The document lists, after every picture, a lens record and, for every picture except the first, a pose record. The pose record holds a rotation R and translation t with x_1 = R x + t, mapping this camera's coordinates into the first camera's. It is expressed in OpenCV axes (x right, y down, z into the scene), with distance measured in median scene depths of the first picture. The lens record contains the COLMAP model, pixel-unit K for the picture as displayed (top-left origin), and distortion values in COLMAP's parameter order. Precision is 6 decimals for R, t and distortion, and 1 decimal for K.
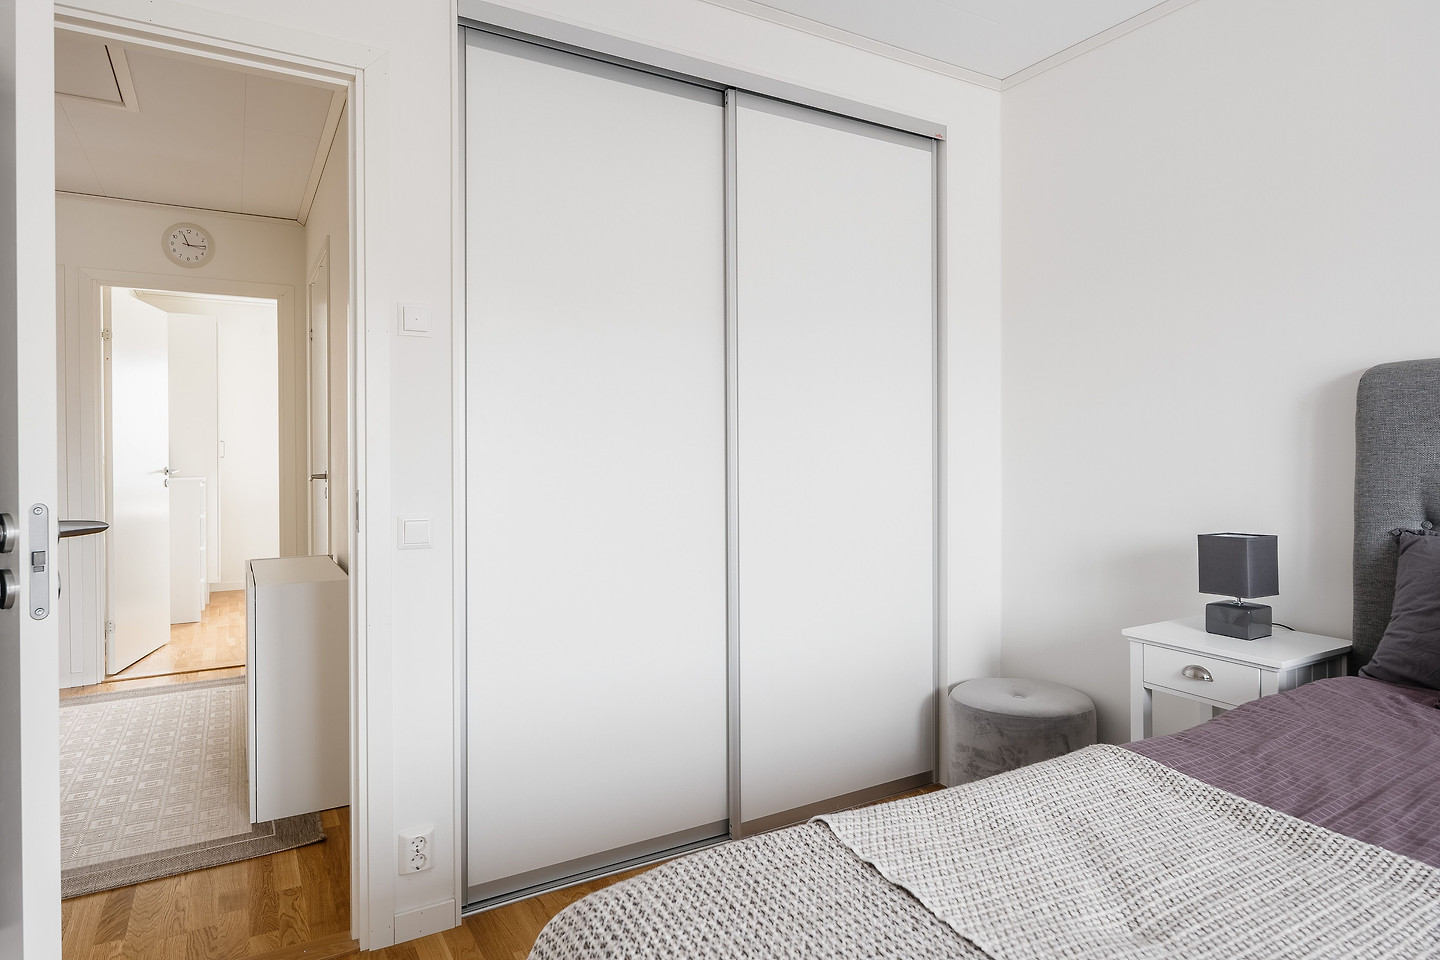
lens RADIAL K [[833.2, 0, 718.3], [0, 833.2, 455.7], [0, 0, 1]] dist [0.000701, -0.000427]
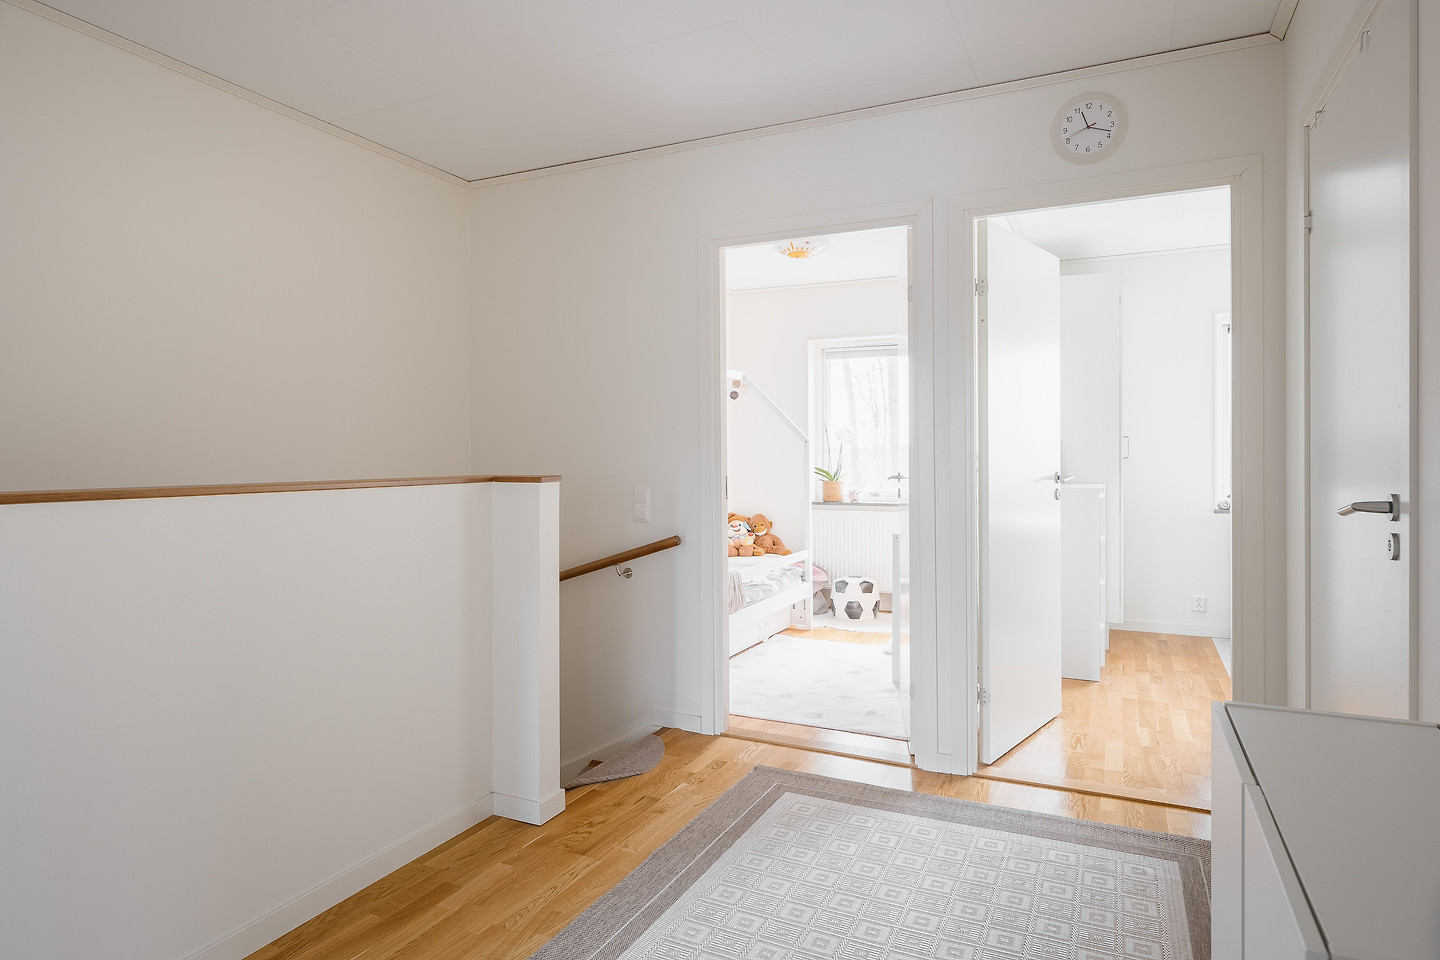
lens RADIAL K [[833.2, 0, 718.3], [0, 833.2, 455.7], [0, 0, 1]] dist [0.000701, -0.000427]
pose [[0.559522, 0.004359, -0.828804, -0.251271], [-0.002685, 0.999990, 0.003447, -0.002273], [0.828811, 0.000297, 0.559529, 0.387920]]
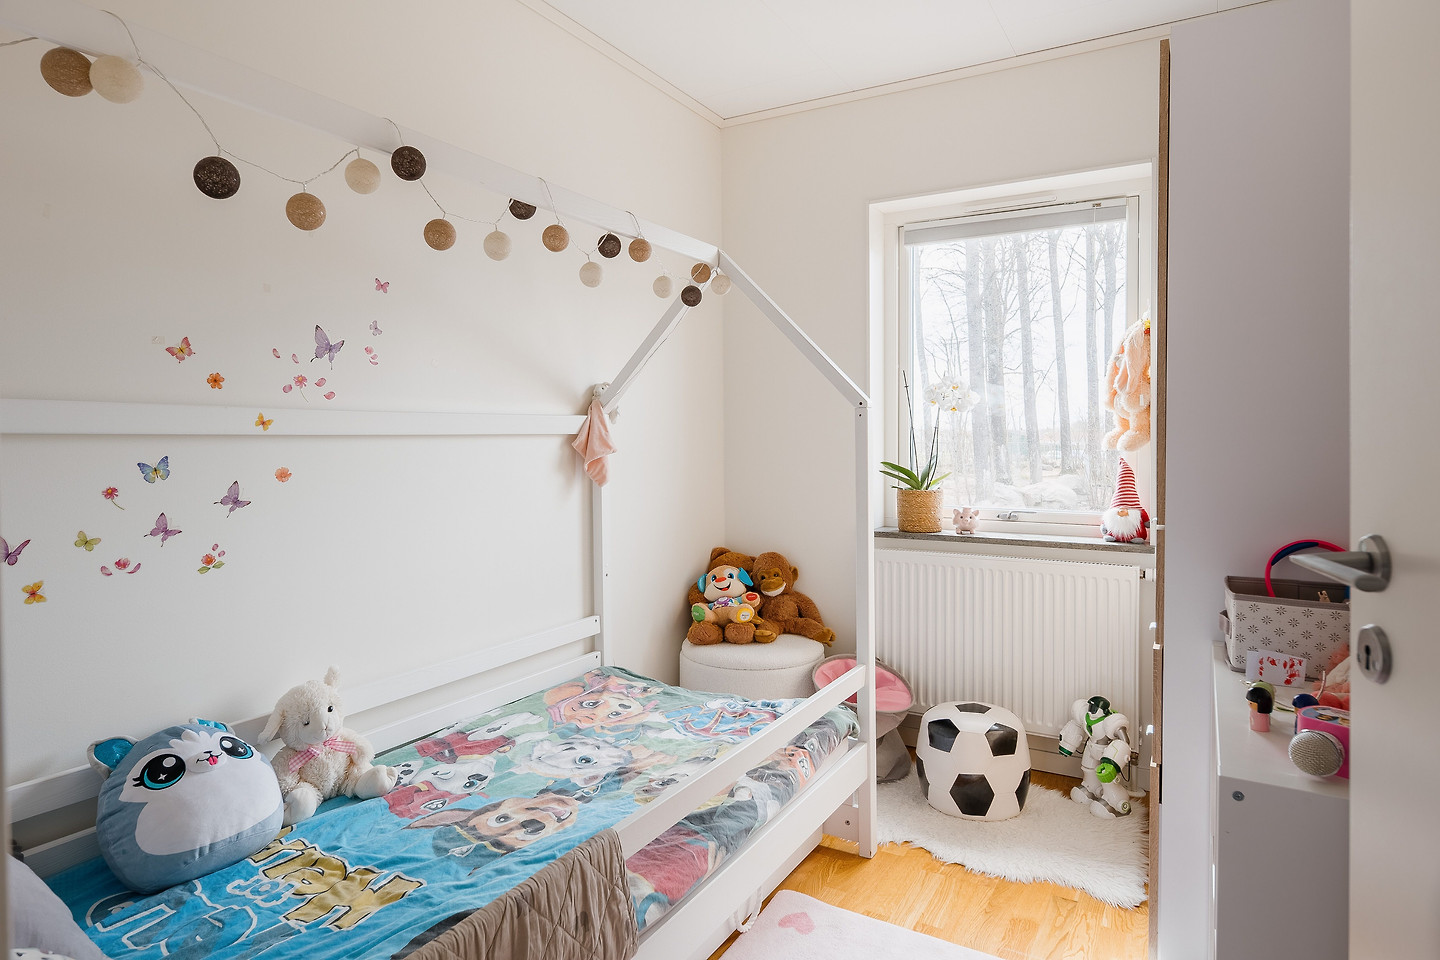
lens RADIAL K [[833.2, 0, 718.3], [0, 833.2, 455.7], [0, 0, 1]] dist [0.000701, -0.000427]
pose [[0.492492, 0.022780, -0.870019, -0.522637], [-0.002429, 0.999689, 0.024800, -0.000995], [0.870313, -0.010100, 0.492395, 0.620610]]
